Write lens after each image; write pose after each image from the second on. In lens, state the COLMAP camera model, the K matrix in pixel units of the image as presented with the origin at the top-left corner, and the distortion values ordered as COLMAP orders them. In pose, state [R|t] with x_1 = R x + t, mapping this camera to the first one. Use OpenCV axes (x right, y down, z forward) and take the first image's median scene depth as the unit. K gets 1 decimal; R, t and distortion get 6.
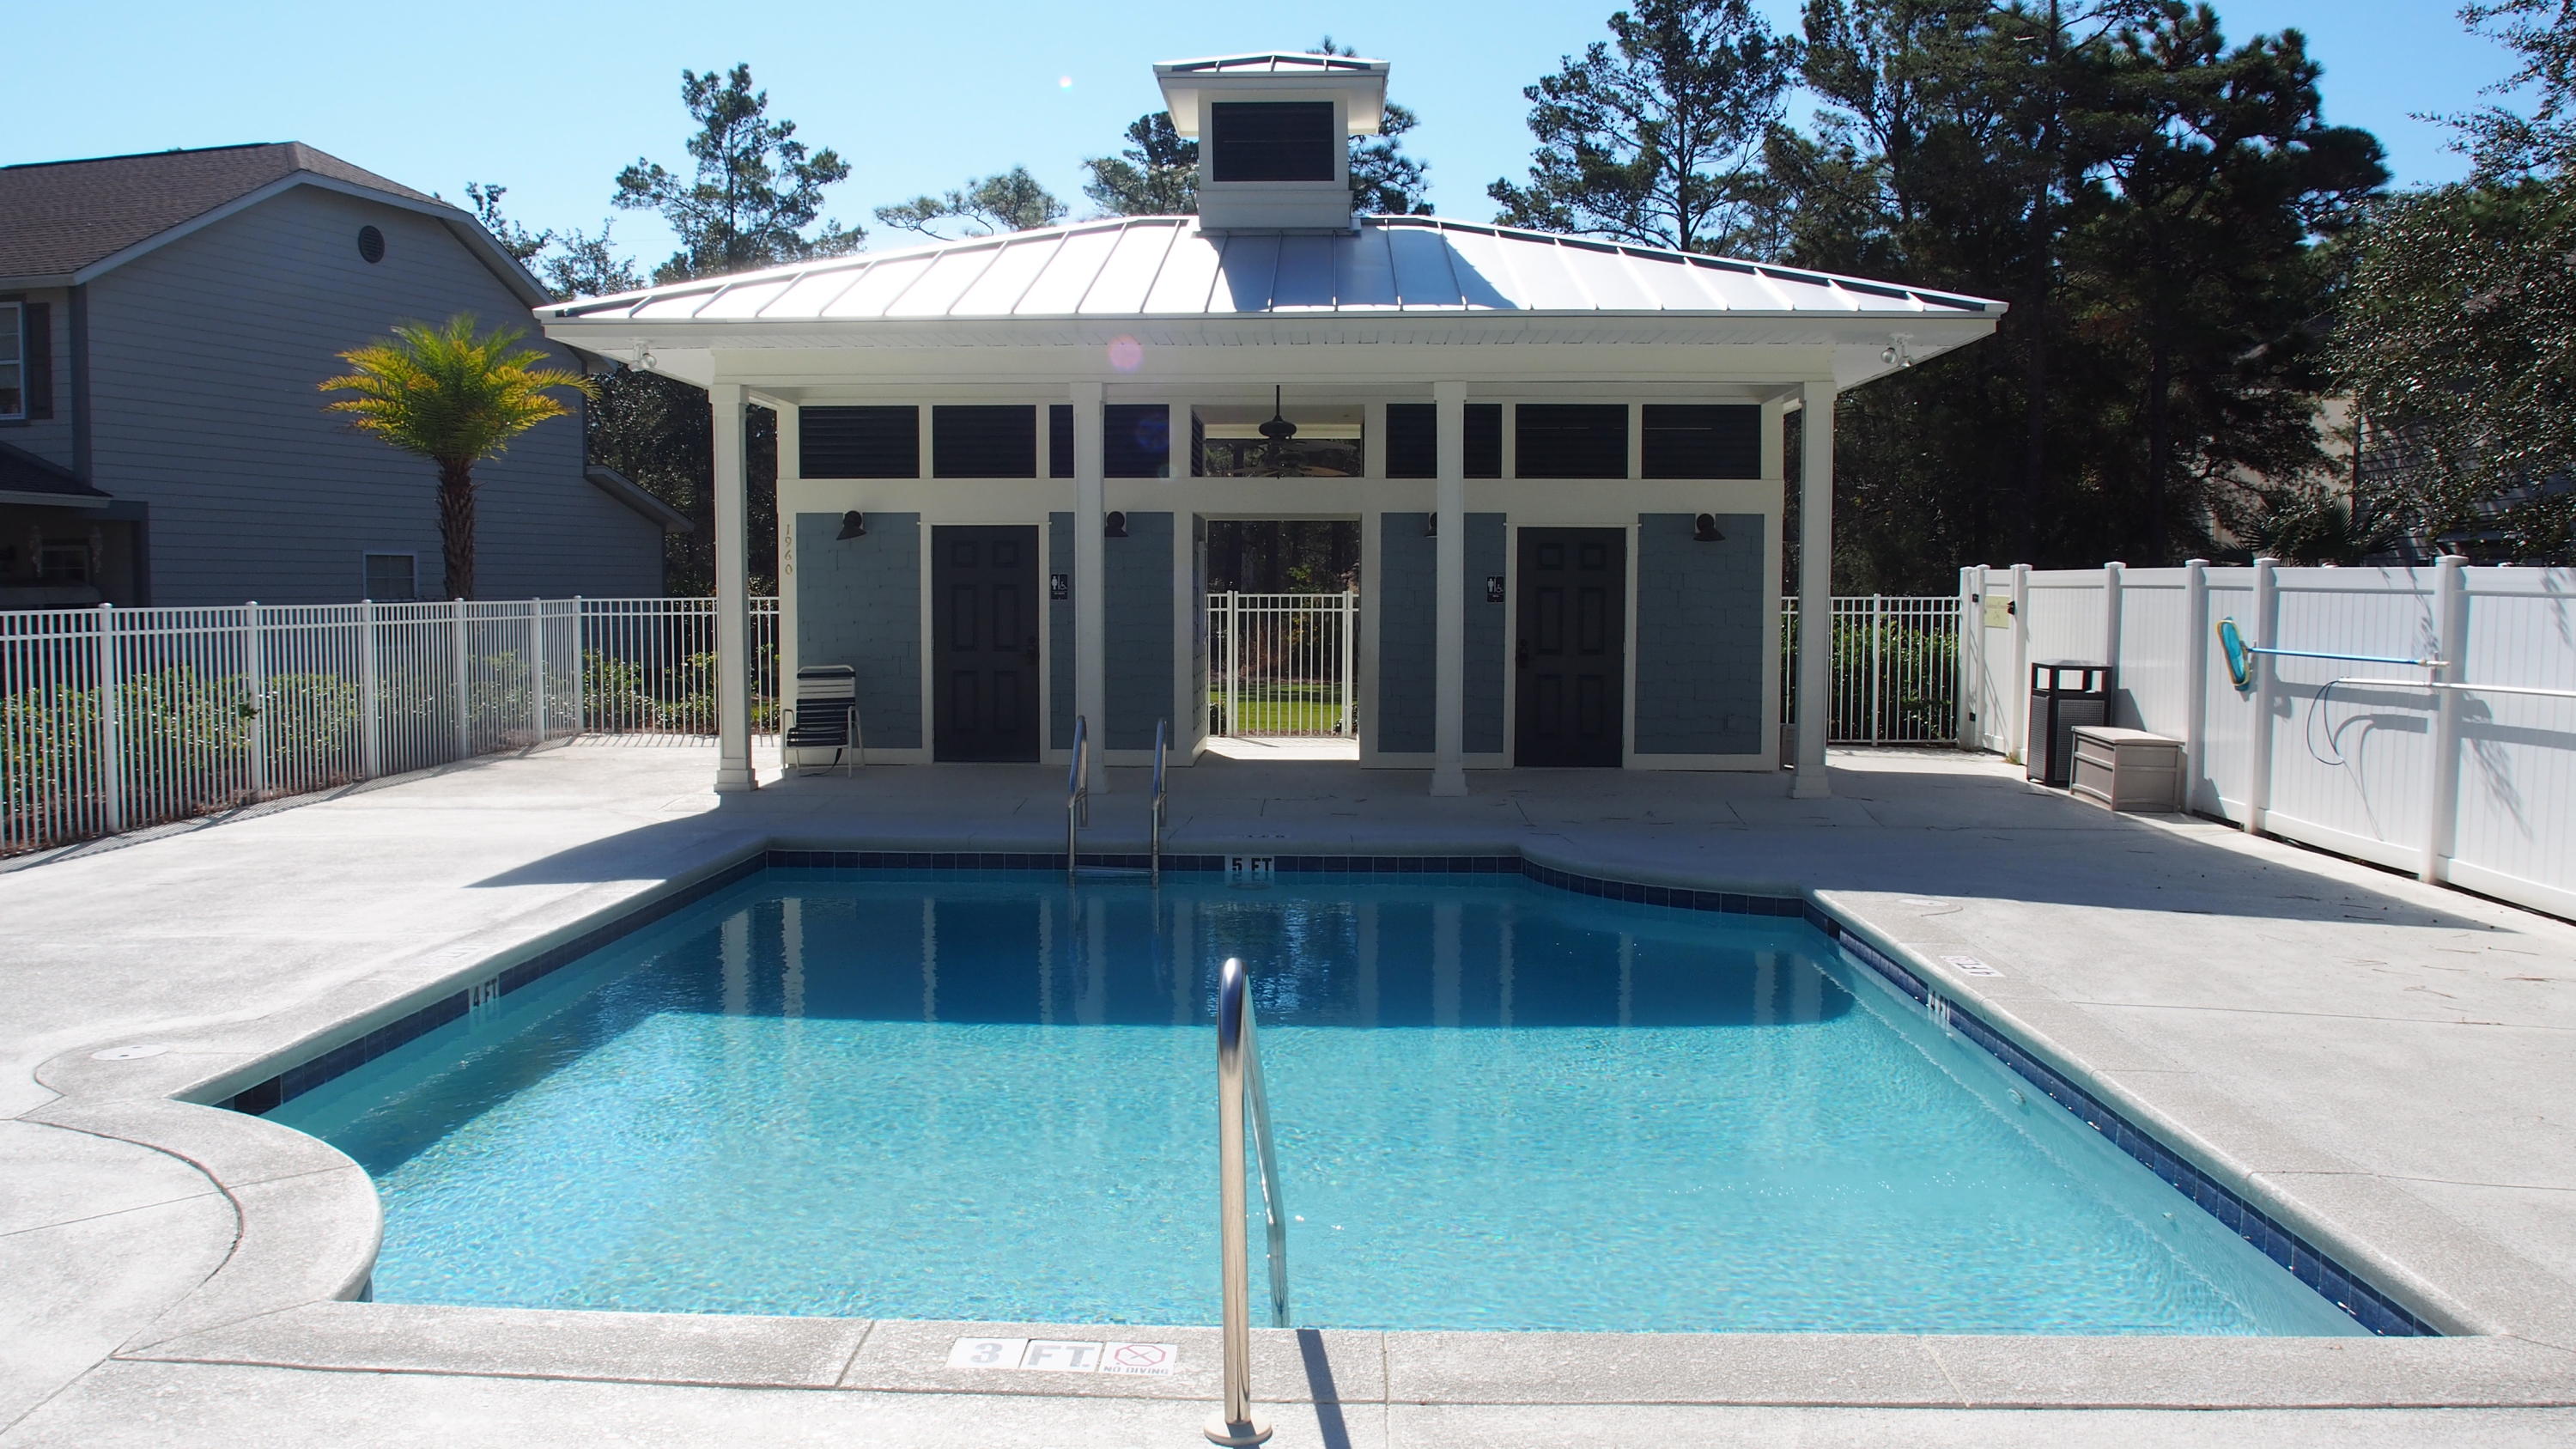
lens RADIAL K [[2071.1, 0, 1287.0], [0, 2071.1, 726.1], [0, 0, 1]] dist [-0.064321, 0.001242]
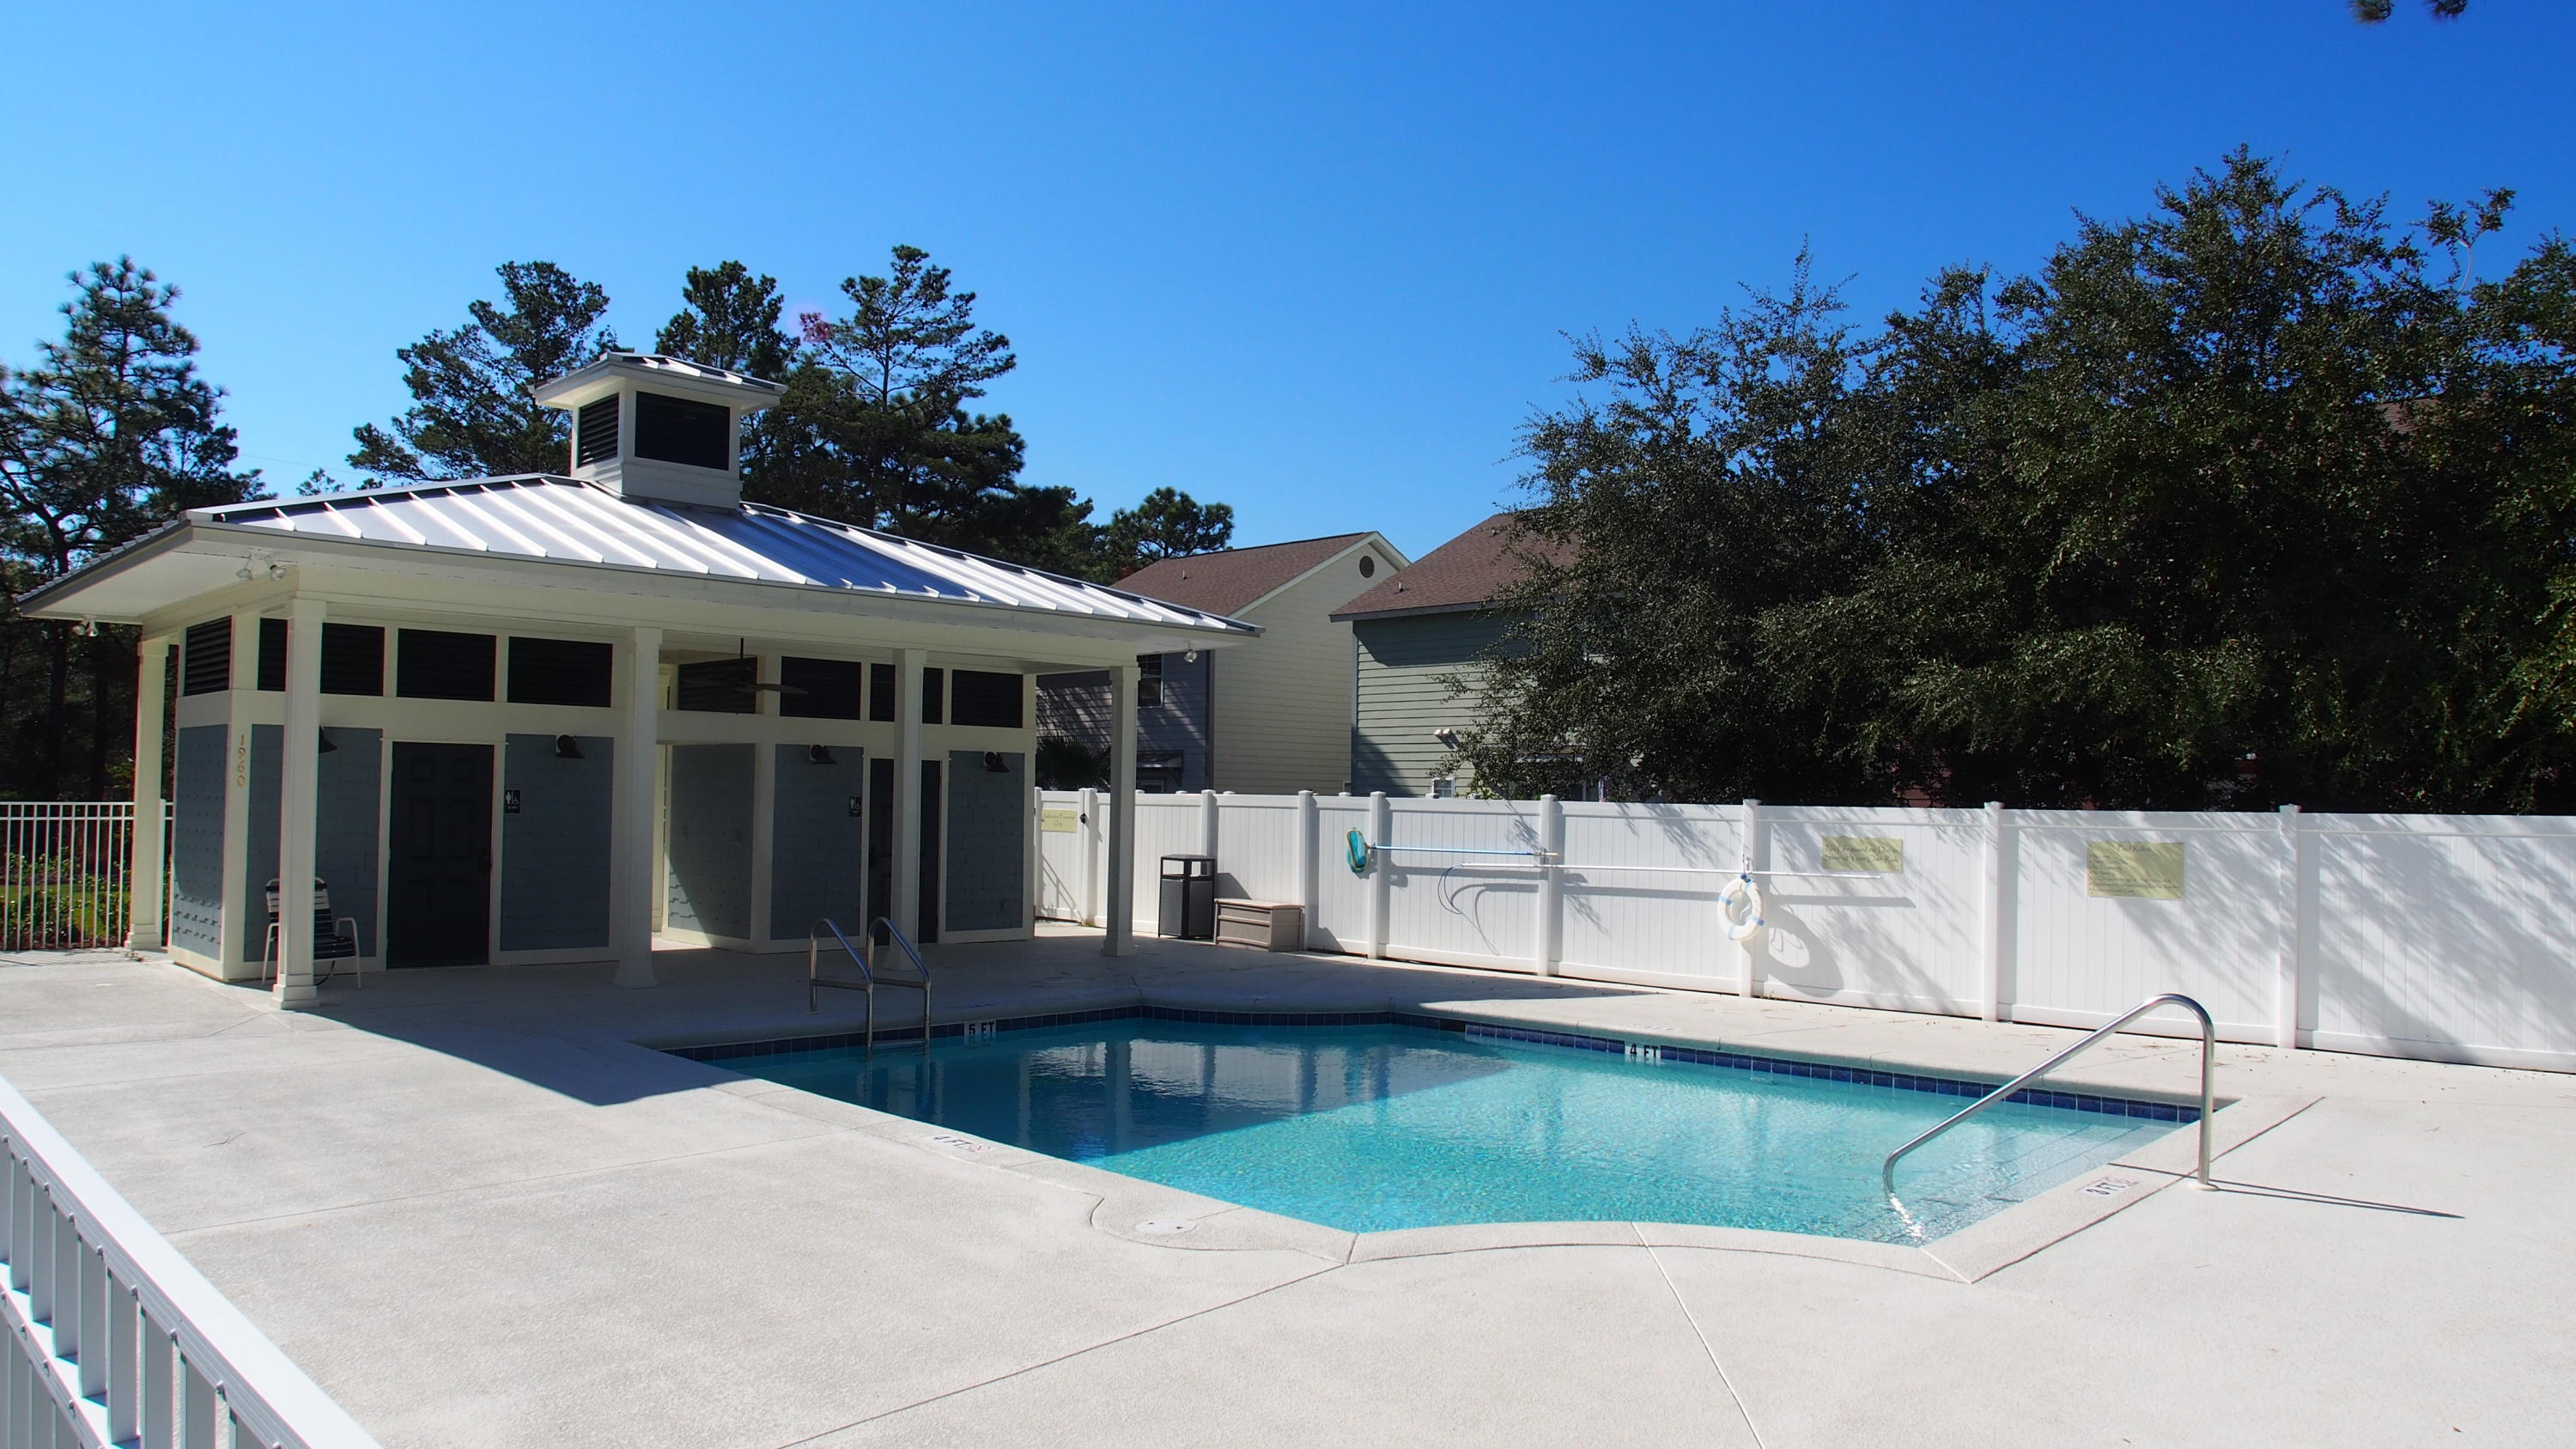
lens RADIAL K [[1691.0, 0, 1287.8], [0, 1691.0, 727.1], [0, 0, 1]] dist [0.032240, -0.115510]
pose [[0.691400, 0.039921, 0.721369, -0.475687], [0.036170, 0.995308, -0.089748, -0.011551], [-0.721566, 0.088143, 0.686712, 0.087149]]
